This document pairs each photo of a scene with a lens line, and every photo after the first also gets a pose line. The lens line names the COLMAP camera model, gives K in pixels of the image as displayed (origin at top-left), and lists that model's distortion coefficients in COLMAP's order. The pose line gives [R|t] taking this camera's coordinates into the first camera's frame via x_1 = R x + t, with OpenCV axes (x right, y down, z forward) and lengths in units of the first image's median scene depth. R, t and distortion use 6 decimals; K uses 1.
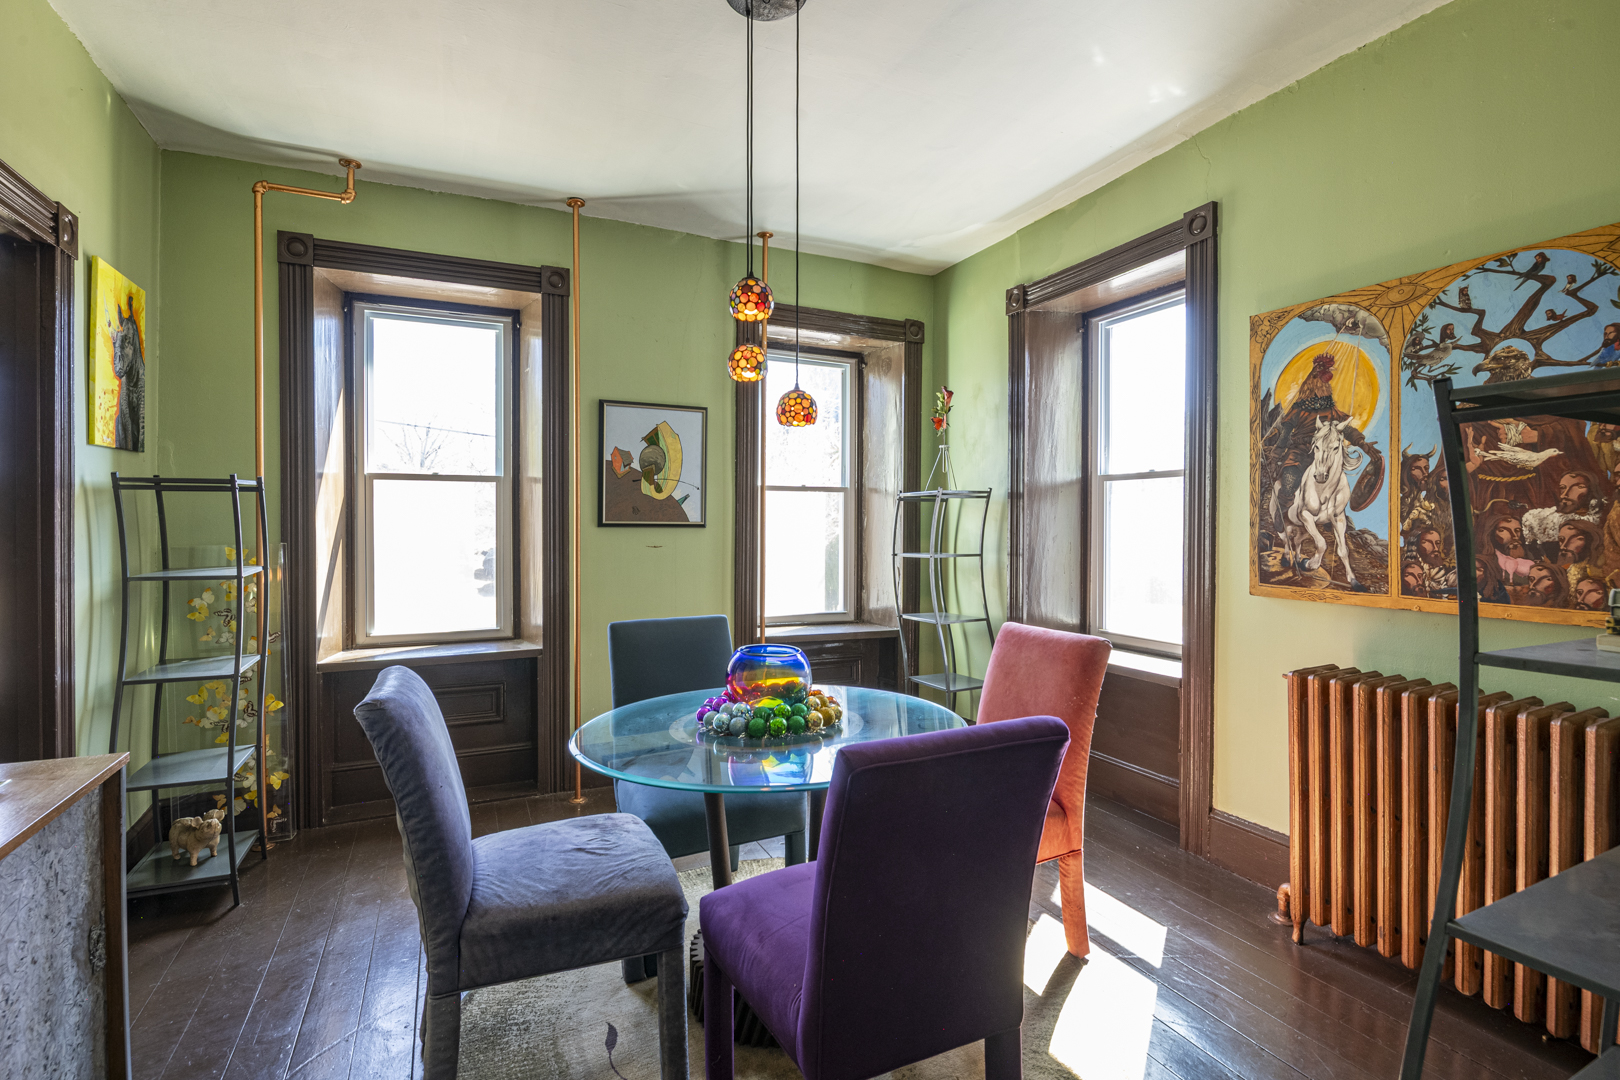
lens RADIAL K [[741.3, 0, 805.3], [0, 741.3, 531.3], [0, 0, 1]] dist [-0.009451, -0.003011]
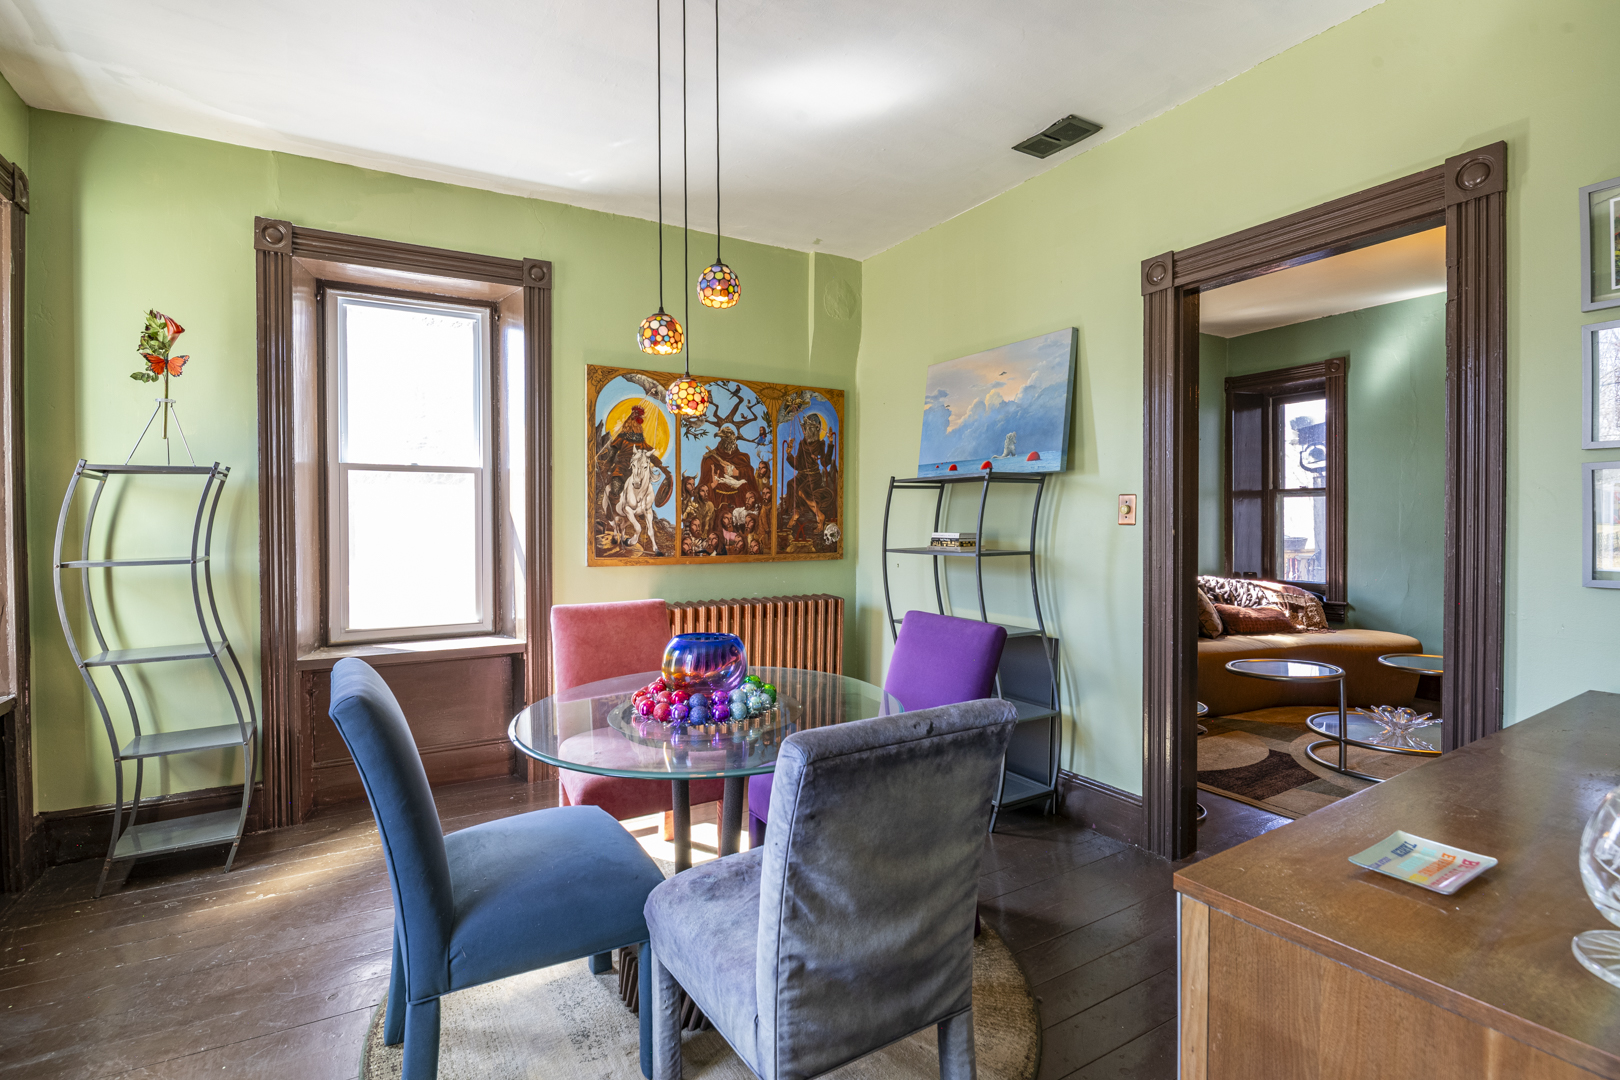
lens RADIAL K [[741.3, 0, 802.9], [0, 741.3, 532.9], [0, 0, 1]] dist [-0.009451, -0.003011]
pose [[-0.079554, -0.019498, 0.996640, -0.896748], [0.012551, 0.999710, 0.020560, -0.000537], [-0.996752, 0.014145, -0.079286, 0.793531]]
